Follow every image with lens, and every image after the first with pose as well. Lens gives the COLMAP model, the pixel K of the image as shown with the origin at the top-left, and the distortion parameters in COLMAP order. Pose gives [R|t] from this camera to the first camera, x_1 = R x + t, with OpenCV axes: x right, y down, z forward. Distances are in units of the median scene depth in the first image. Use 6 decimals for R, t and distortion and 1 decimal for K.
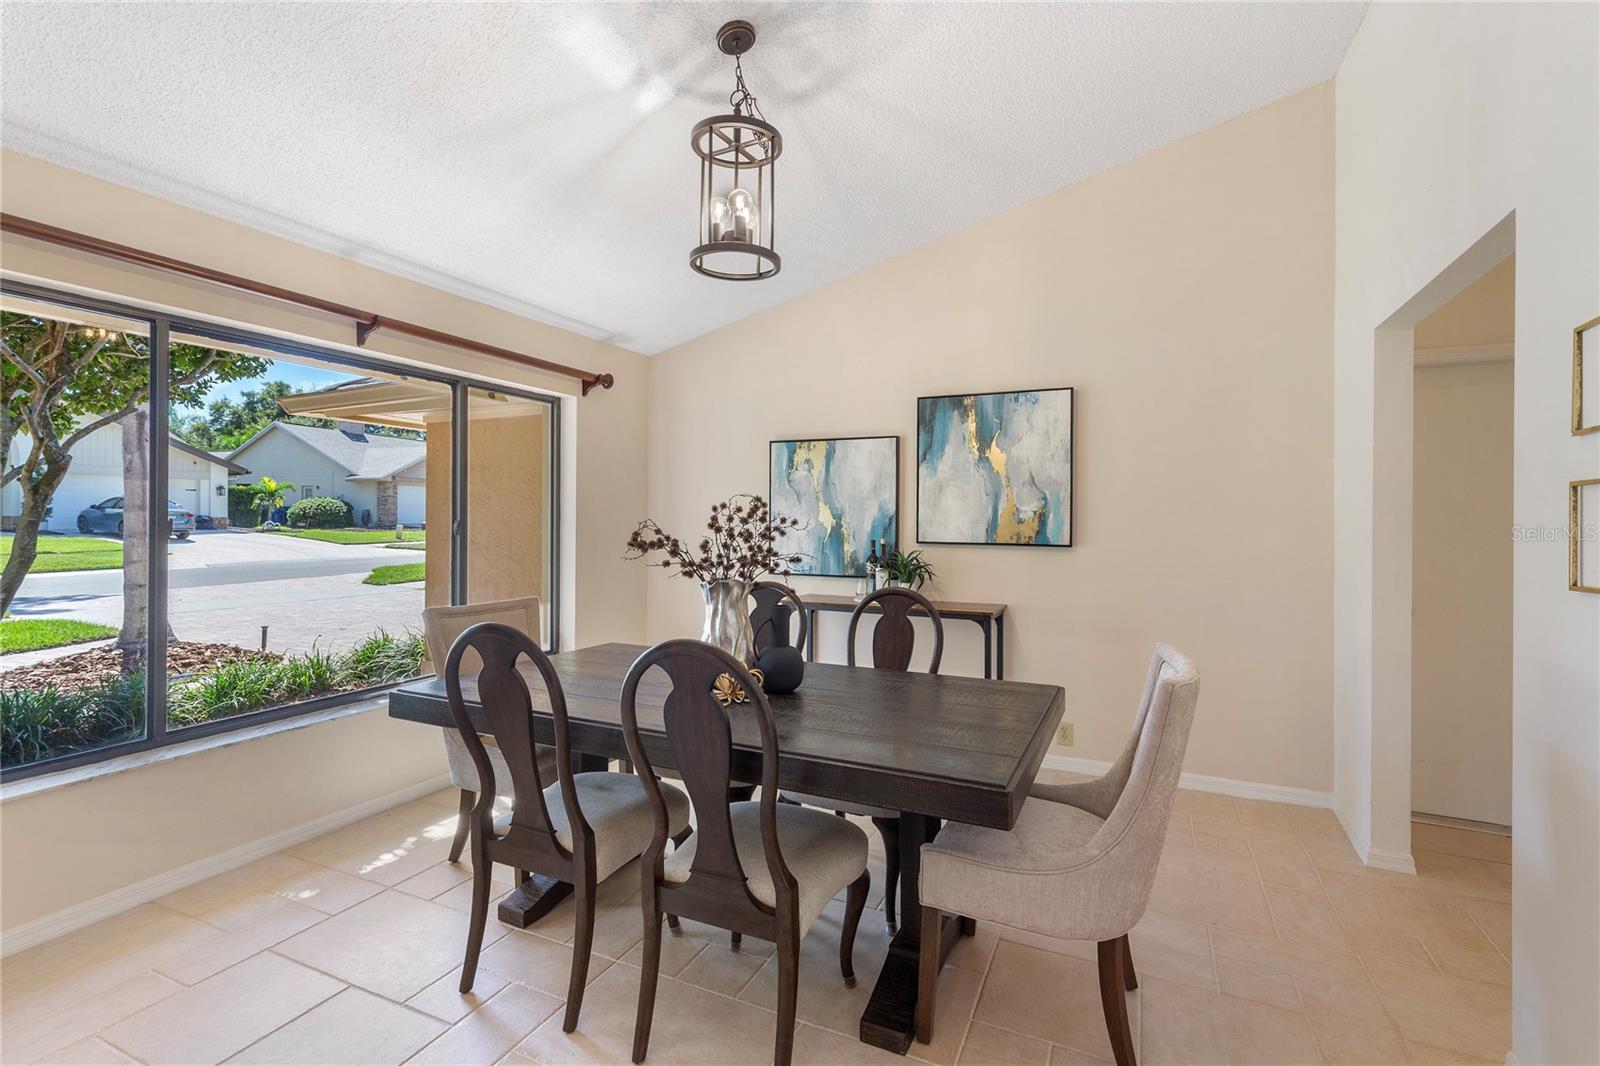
lens RADIAL K [[733.2, 0, 795.8], [0, 733.2, 525.1], [0, 0, 1]] dist [0.010881, -0.002324]
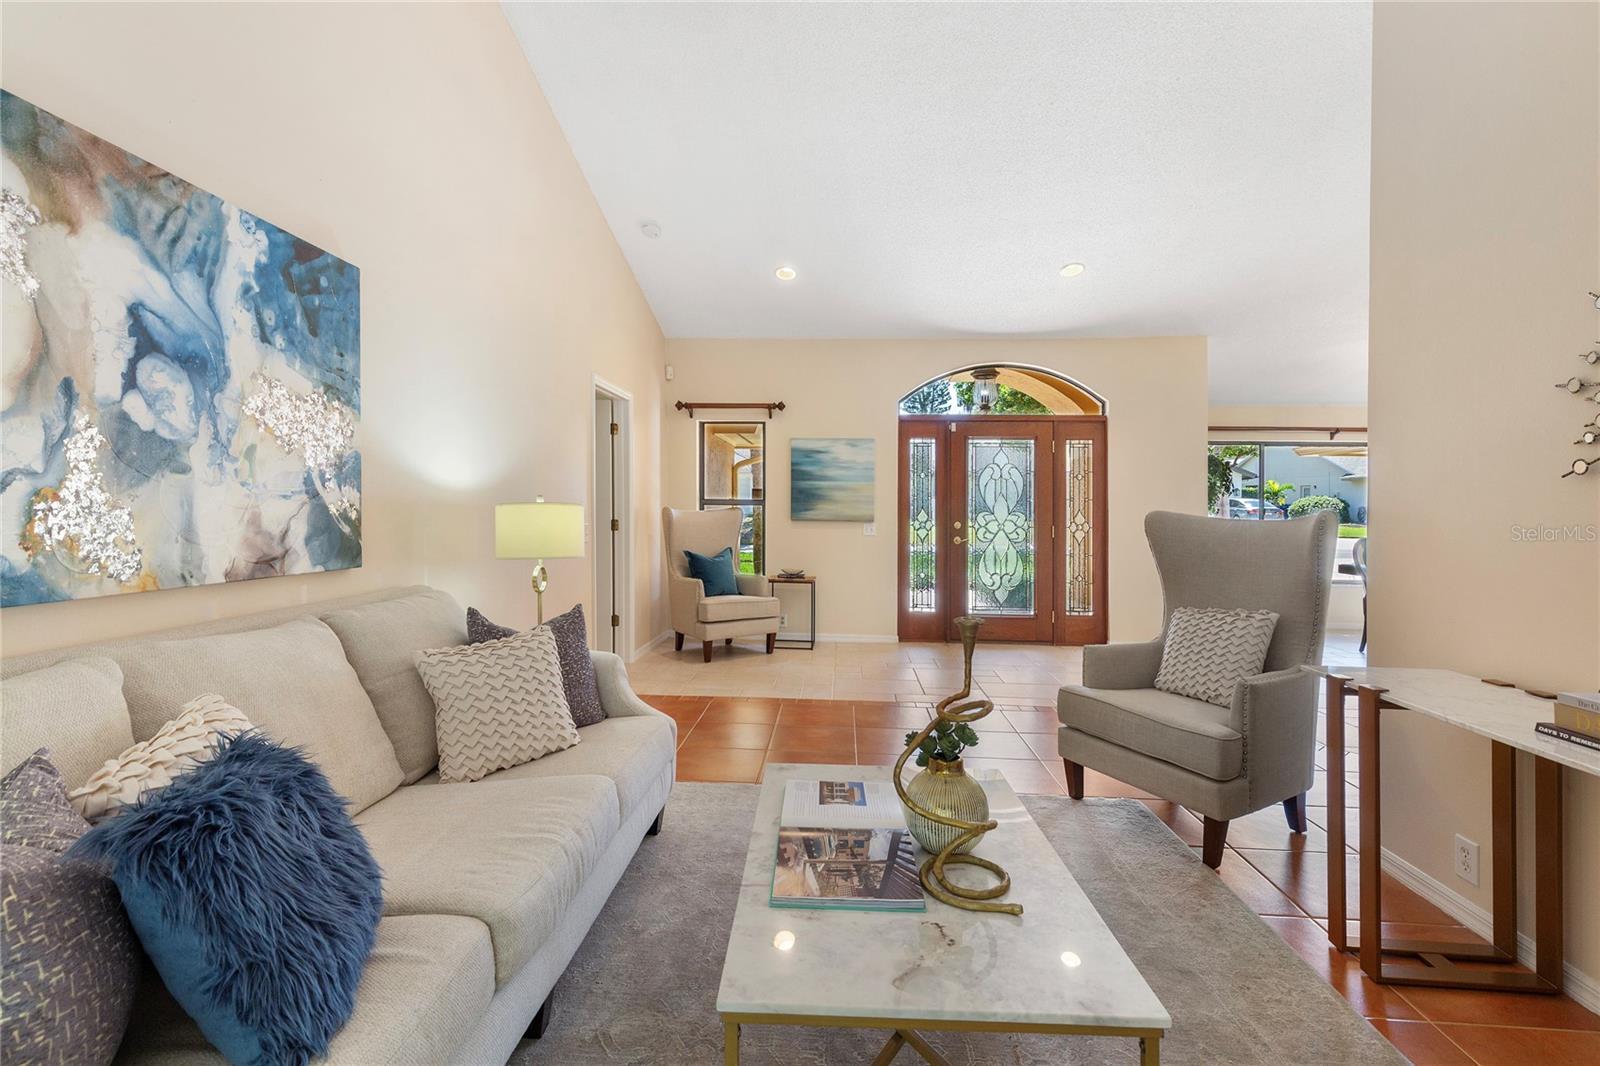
lens RADIAL K [[733.2, 0, 794.0], [0, 733.2, 520.6], [0, 0, 1]] dist [0.010881, -0.002324]
pose [[0.370548, 0.008560, -0.928774, 0.107195], [-0.012953, 0.999908, 0.004047, 0.006257], [0.928723, 0.010531, 0.370625, -0.164887]]
